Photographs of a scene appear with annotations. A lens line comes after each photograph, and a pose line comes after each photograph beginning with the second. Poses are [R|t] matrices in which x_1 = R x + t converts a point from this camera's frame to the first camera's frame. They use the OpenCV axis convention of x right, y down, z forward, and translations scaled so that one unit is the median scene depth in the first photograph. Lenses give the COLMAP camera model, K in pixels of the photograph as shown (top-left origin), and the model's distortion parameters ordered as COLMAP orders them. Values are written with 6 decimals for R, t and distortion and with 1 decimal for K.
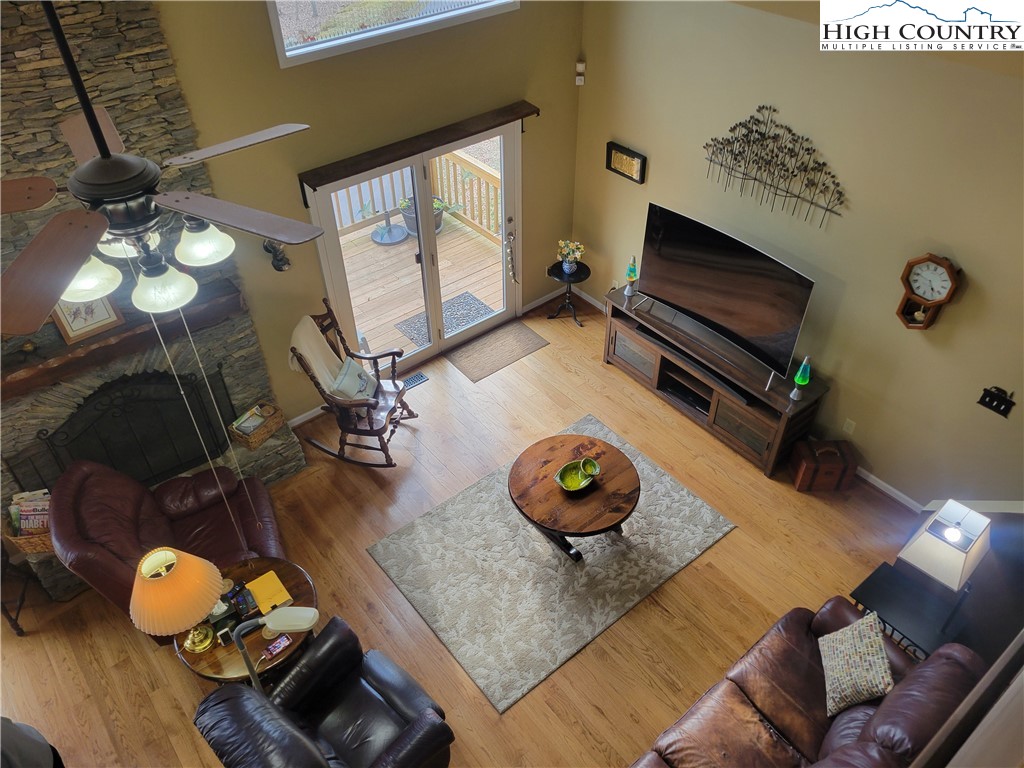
lens RADIAL K [[768.2, 0, 511.3], [0, 768.2, 388.0], [0, 0, 1]] dist [0.027601, -0.013521]
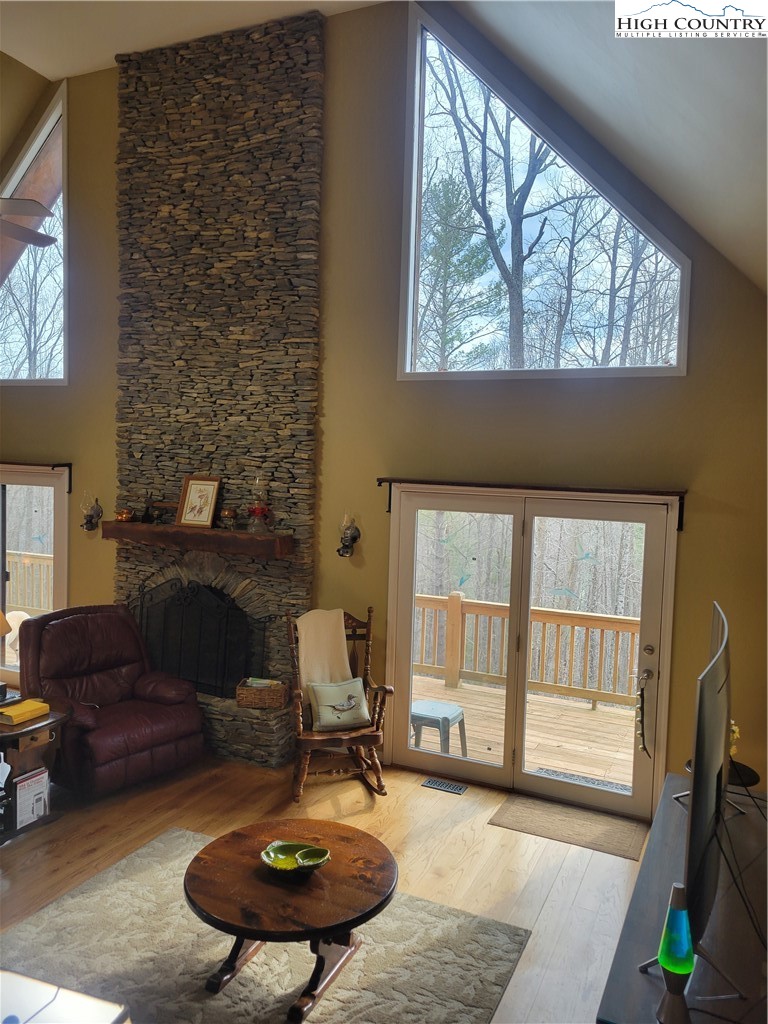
lens RADIAL K [[768.2, 0, 387.0], [0, 768.2, 506.6], [0, 0, 1]] dist [0.027601, -0.013521]
pose [[0.428226, 0.083252, -0.899828, 0.829477], [-0.627854, 0.743572, -0.229999, -0.004444], [0.649939, 0.663453, 0.370687, 0.782495]]
